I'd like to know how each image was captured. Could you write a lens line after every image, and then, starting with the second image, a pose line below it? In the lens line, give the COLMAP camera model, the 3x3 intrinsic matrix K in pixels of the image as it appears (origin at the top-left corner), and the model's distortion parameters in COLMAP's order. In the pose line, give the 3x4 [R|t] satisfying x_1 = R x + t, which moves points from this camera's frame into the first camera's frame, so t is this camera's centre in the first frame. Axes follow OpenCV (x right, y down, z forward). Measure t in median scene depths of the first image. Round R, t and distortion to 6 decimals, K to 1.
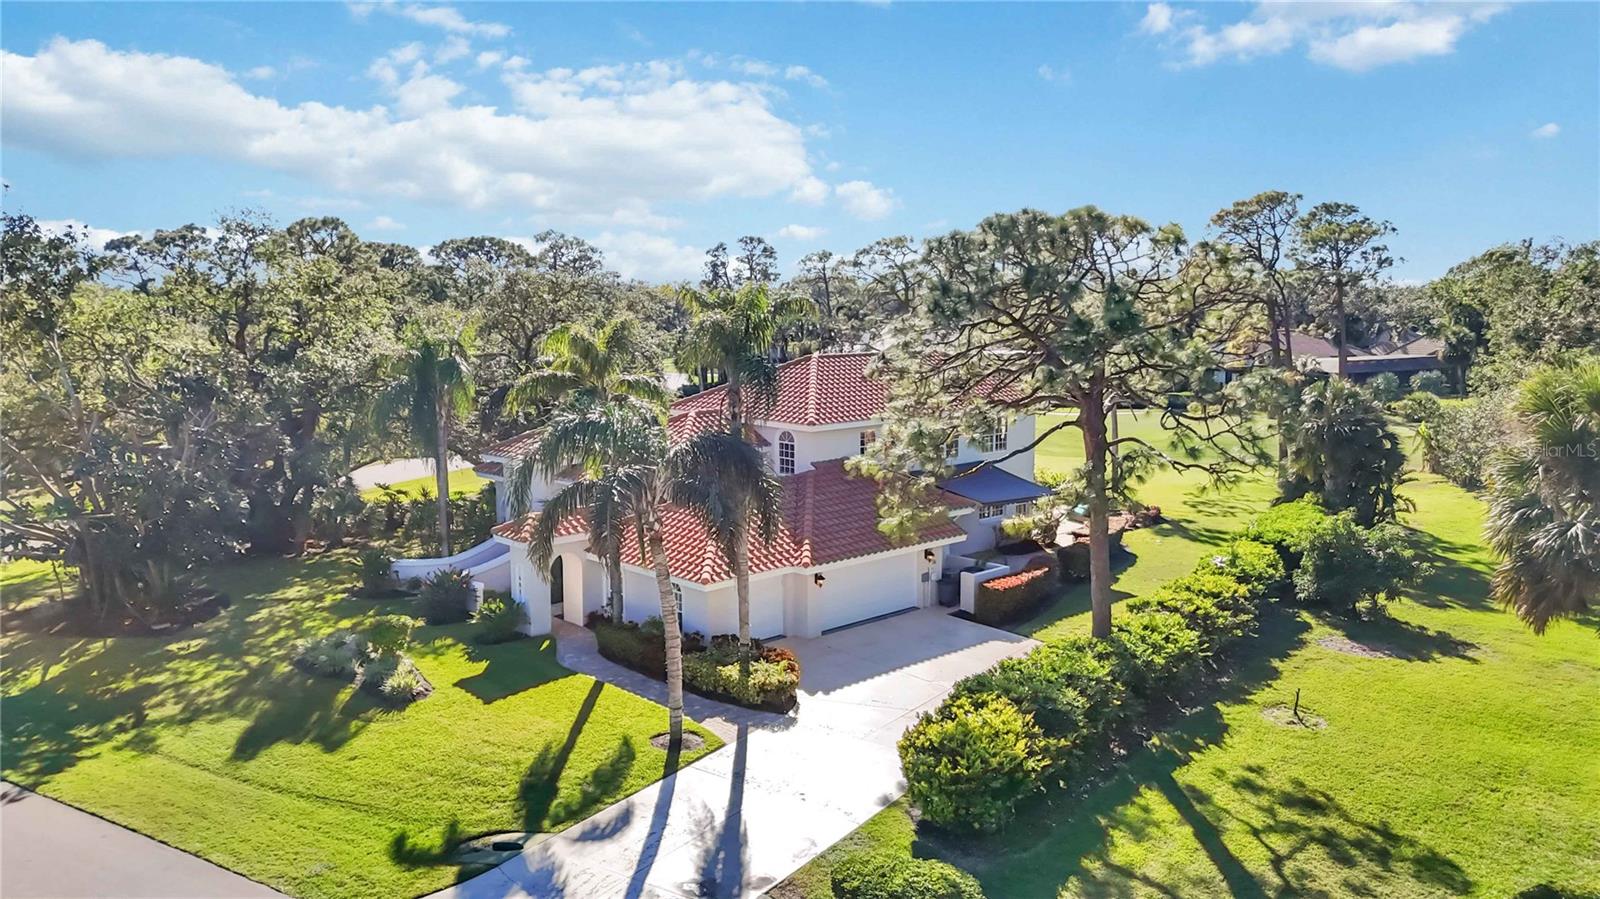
lens RADIAL K [[1181.0, 0, 795.2], [0, 1181.0, 451.5], [0, 0, 1]] dist [-0.006704, -0.004717]
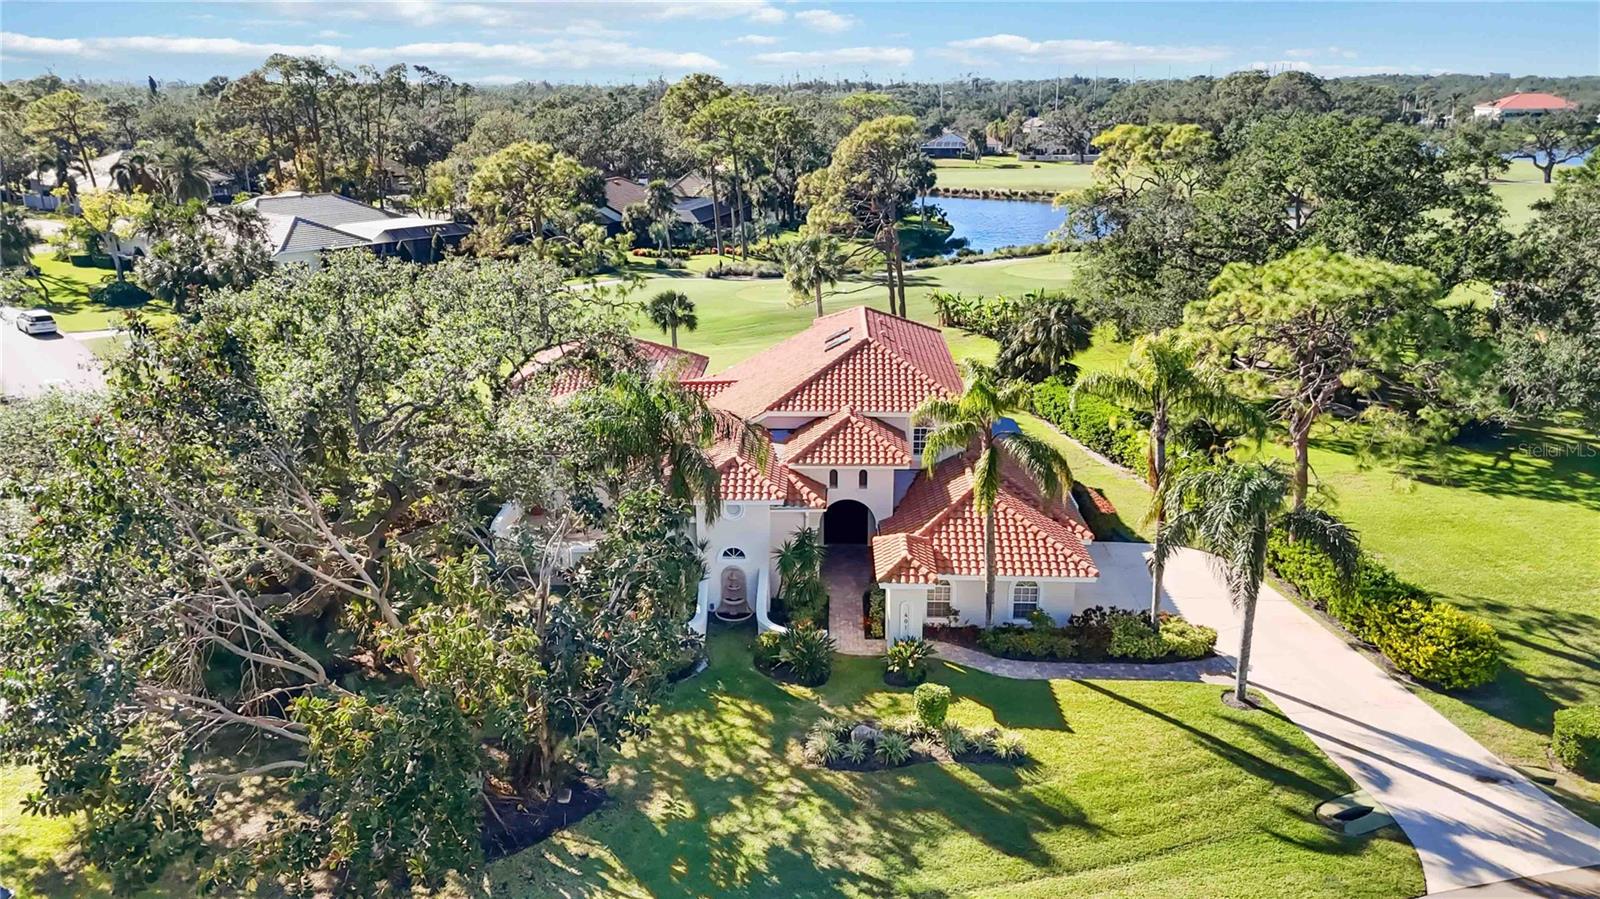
lens RADIAL K [[1143.1, 0, 800.0], [0, 1143.1, 449.5], [0, 0, 1]] dist [0.017397, -0.000863]
pose [[0.720138, -0.207905, 0.661949, -1.138254], [0.091717, 0.974202, 0.206198, -0.309063], [-0.687742, -0.087779, 0.720629, 0.404124]]
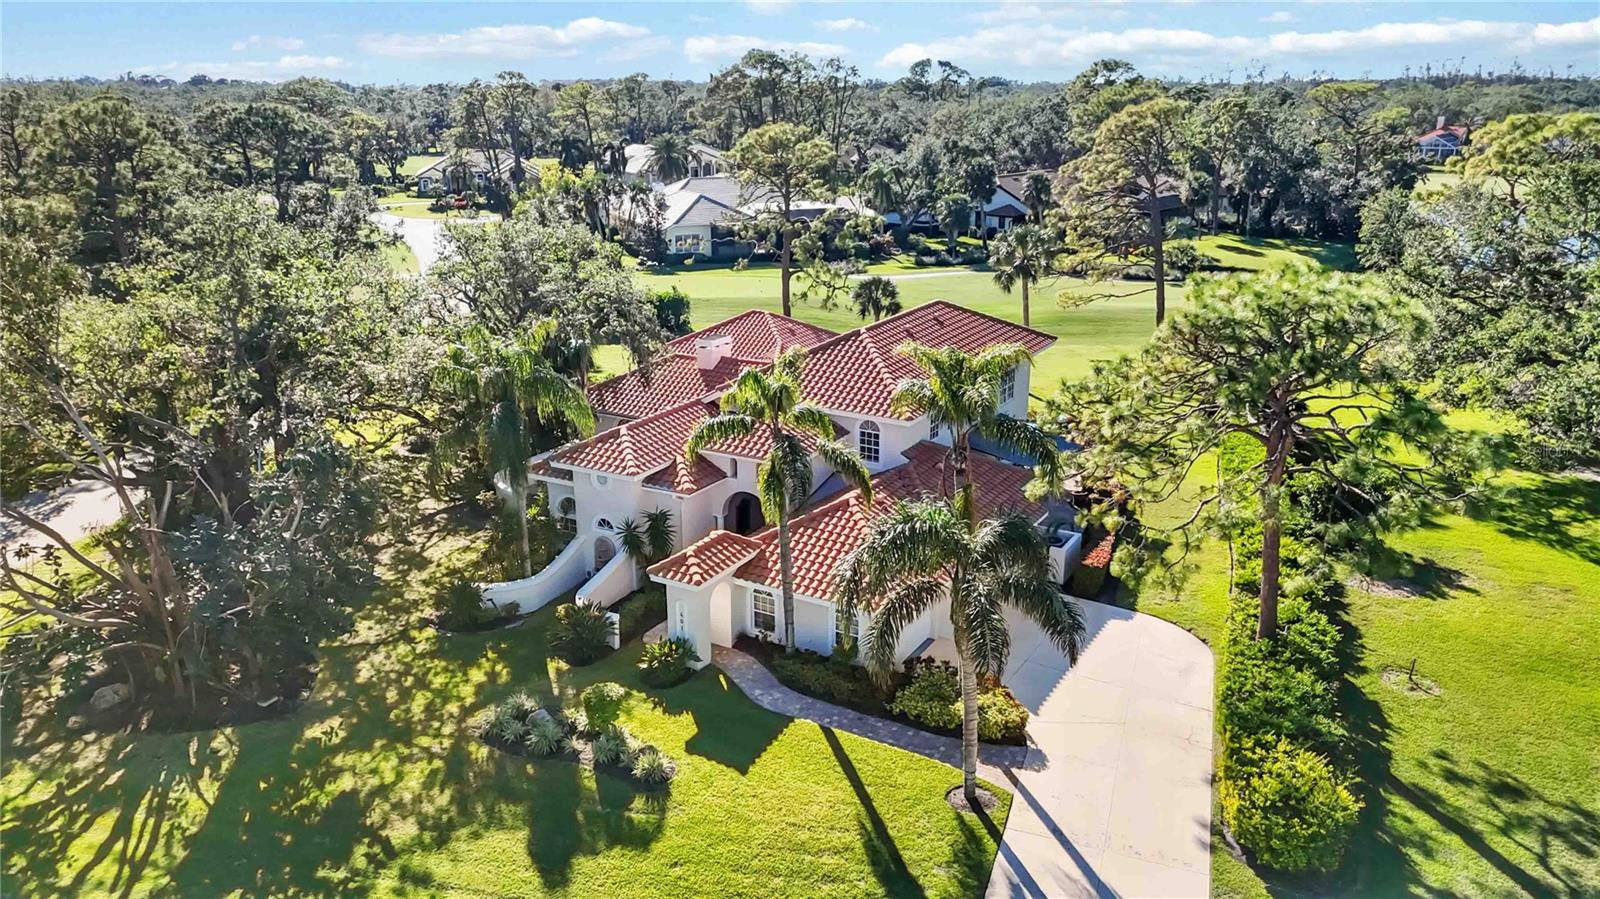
lens RADIAL K [[1152.8, 0, 798.2], [0, 1152.8, 458.2], [0, 0, 1]] dist [0.009071, -0.005800]
pose [[0.963354, -0.083277, 0.254979, -0.448050], [0.036876, 0.982677, 0.181621, -0.231463], [-0.265686, -0.165563, 0.949737, 0.092216]]
